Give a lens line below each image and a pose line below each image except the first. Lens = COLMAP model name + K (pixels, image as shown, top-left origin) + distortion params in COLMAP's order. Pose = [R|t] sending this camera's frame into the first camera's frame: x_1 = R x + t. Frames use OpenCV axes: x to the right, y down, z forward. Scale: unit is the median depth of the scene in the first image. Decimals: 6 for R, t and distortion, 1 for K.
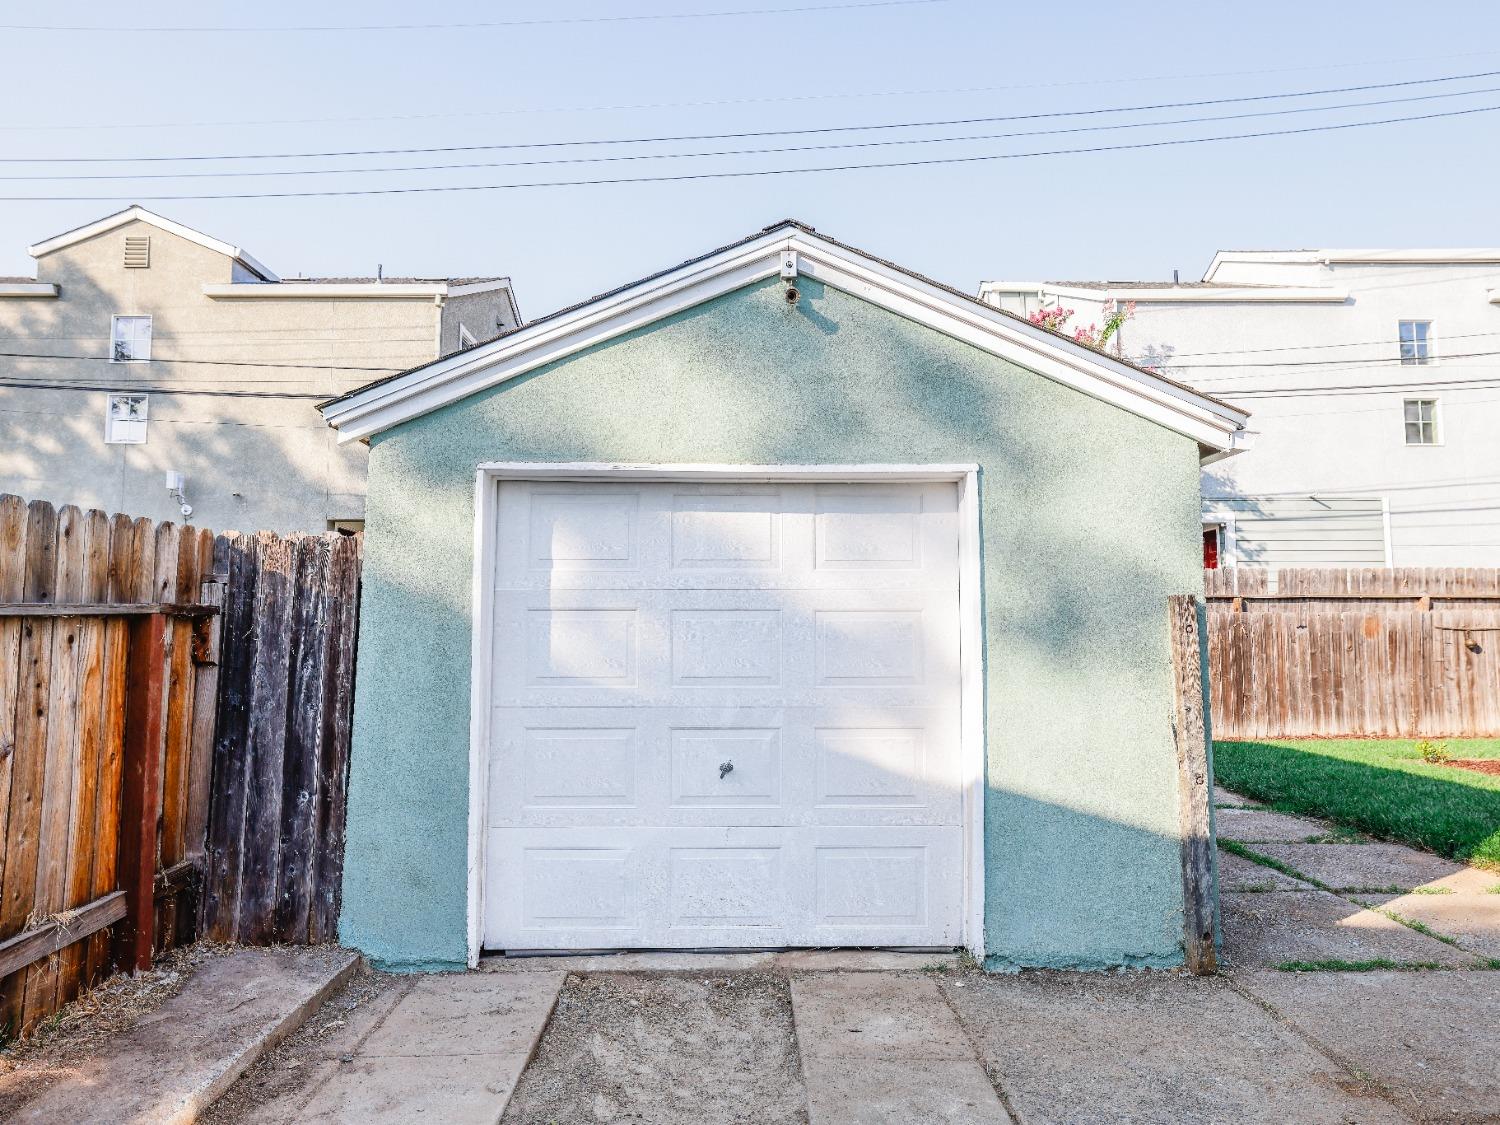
lens RADIAL K [[946.1, 0, 744.7], [0, 946.1, 561.2], [0, 0, 1]] dist [-0.001734, 0.000647]
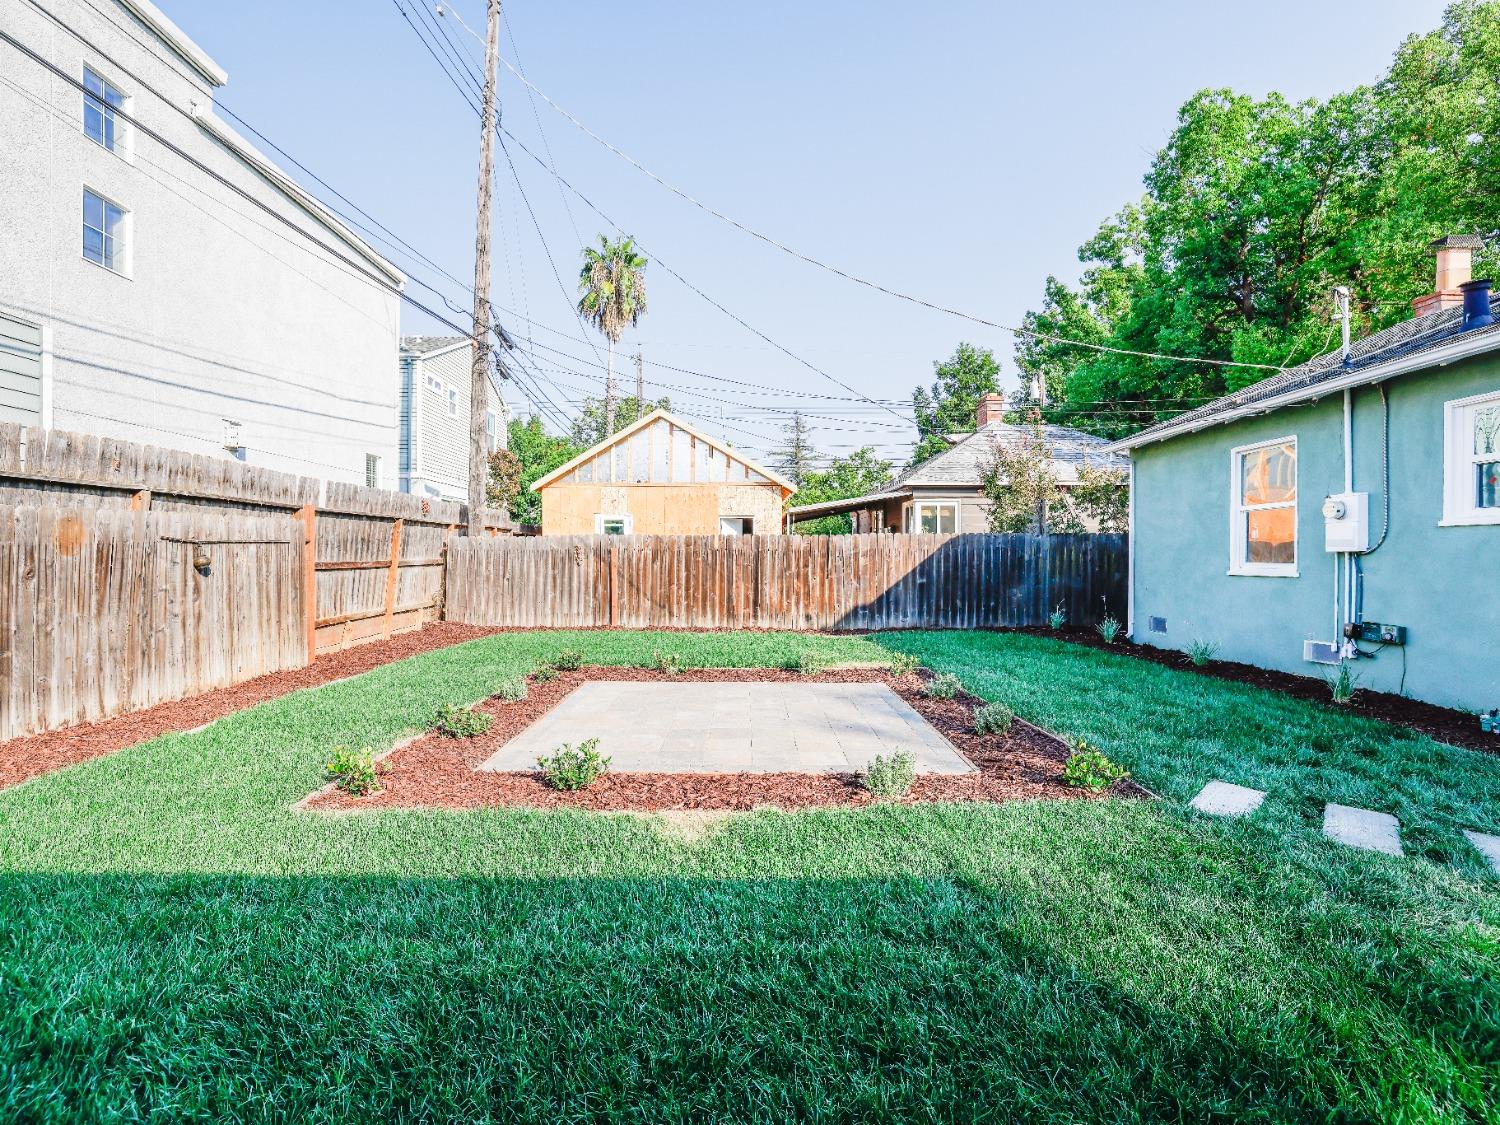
lens RADIAL K [[719.5, 0, 740.2], [0, 719.5, 551.8], [0, 0, 1]] dist [-0.041558, 0.012240]
pose [[-0.010666, -0.000183, 0.999943, 0.246136], [-0.080503, 0.996754, -0.000677, 0.048099], [-0.996697, -0.080506, -0.010646, 0.610443]]
